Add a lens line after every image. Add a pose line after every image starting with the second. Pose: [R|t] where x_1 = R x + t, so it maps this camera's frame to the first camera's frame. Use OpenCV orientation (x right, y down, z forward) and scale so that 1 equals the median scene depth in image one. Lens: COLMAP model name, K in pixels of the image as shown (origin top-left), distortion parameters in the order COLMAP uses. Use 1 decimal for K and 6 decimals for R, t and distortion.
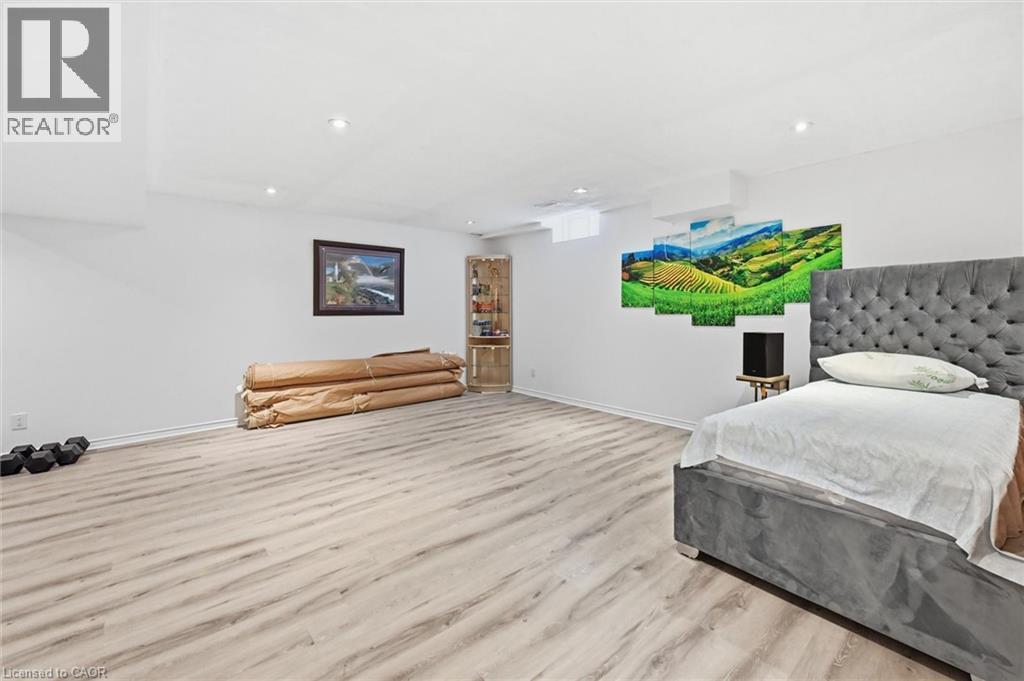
lens RADIAL K [[437.2, 0, 516.0], [0, 437.2, 311.1], [0, 0, 1]] dist [-0.004465, 0.001700]
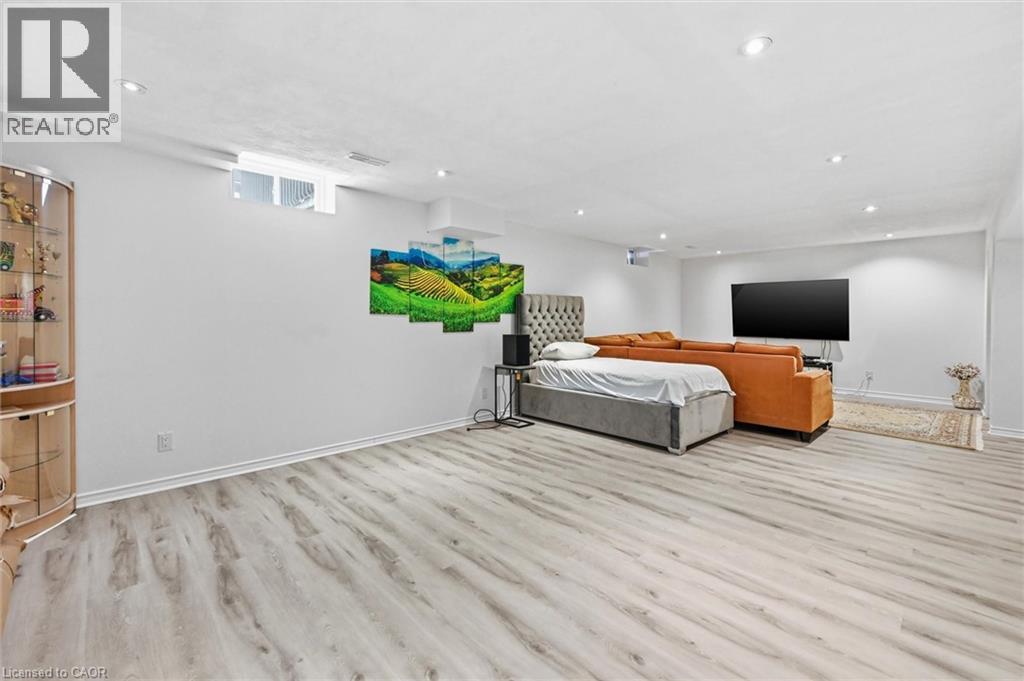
lens RADIAL K [[437.2, 0, 504.8], [0, 437.2, 323.7], [0, 0, 1]] dist [-0.004465, 0.001700]
pose [[-0.069021, -0.009096, 0.997574, -0.726300], [-0.005593, 0.999946, 0.008731, 0.001483], [-0.997600, -0.004977, -0.069068, 0.987253]]
